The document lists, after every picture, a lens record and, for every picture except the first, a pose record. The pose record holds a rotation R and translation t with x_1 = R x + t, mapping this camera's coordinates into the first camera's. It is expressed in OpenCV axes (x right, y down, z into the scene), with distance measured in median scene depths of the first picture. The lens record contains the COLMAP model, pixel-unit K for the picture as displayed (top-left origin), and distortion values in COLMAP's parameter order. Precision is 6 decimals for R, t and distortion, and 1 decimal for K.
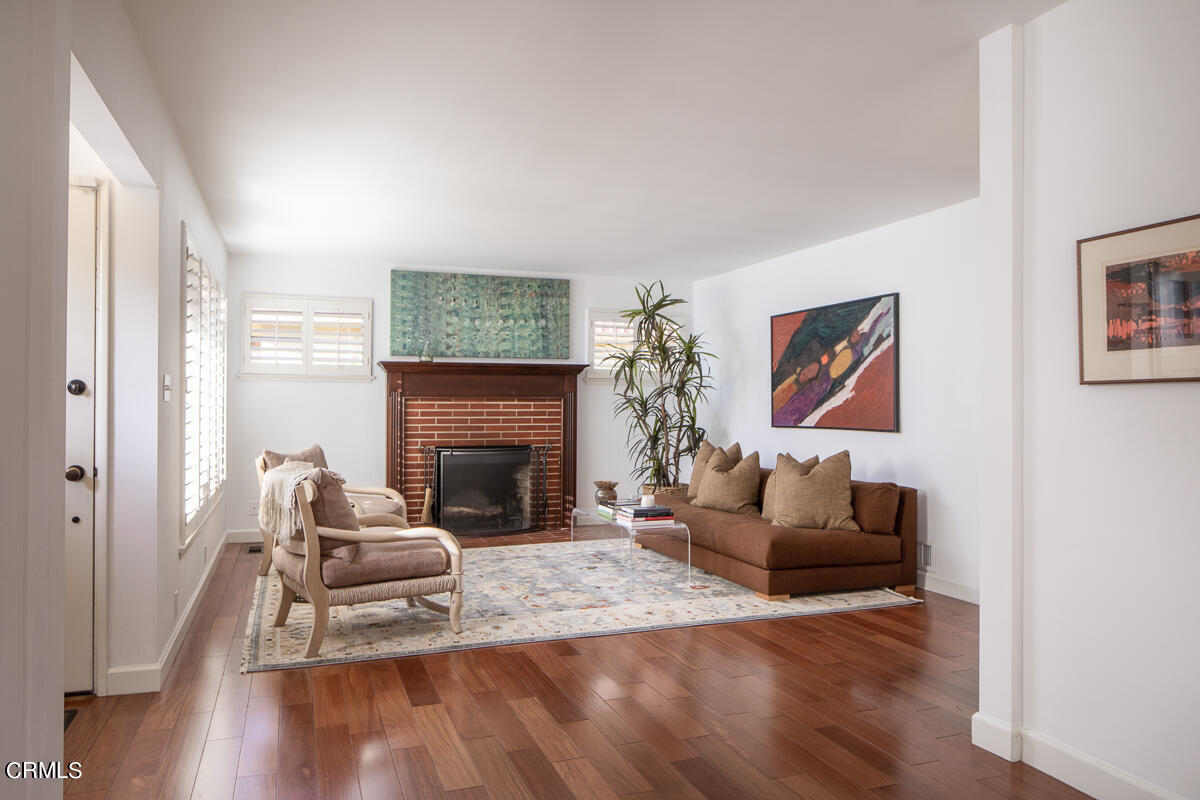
lens RADIAL K [[876.6, 0, 599.6], [0, 876.6, 405.9], [0, 0, 1]] dist [0.036581, -0.000080]
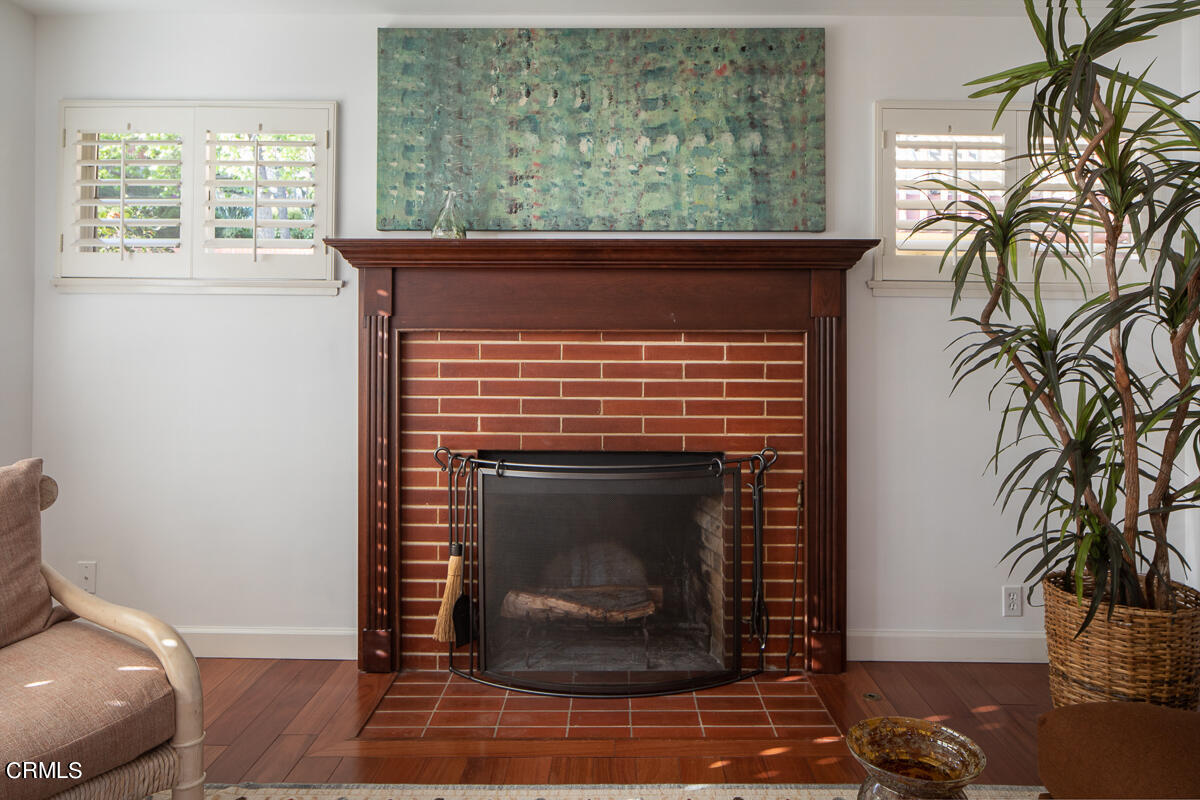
lens RADIAL K [[813.5, 0, 601.9], [0, 813.5, 333.9], [0, 0, 1]] dist [-0.008295, 0.000103]
pose [[0.929647, -0.005098, -0.368417, 0.005870], [-0.004758, 0.999655, -0.025837, 0.001703], [0.368421, 0.025772, 0.929302, 0.650715]]
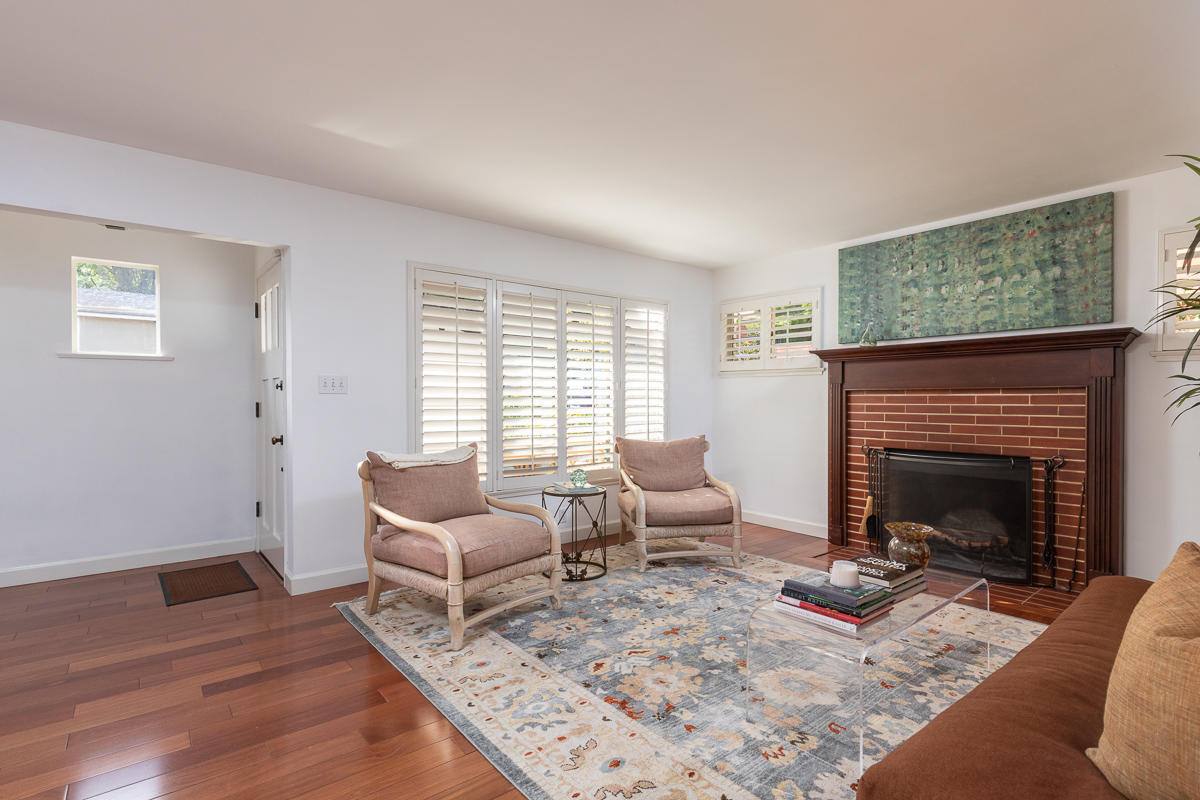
lens RADIAL K [[579.1, 0, 596.1], [0, 579.1, 416.8], [0, 0, 1]] dist [-0.000570, -0.000389]
pose [[0.309432, 0.023961, -0.950620, 0.246942], [-0.008023, 0.999713, 0.022587, 0.006317], [0.950888, 0.000638, 0.309536, 0.551296]]
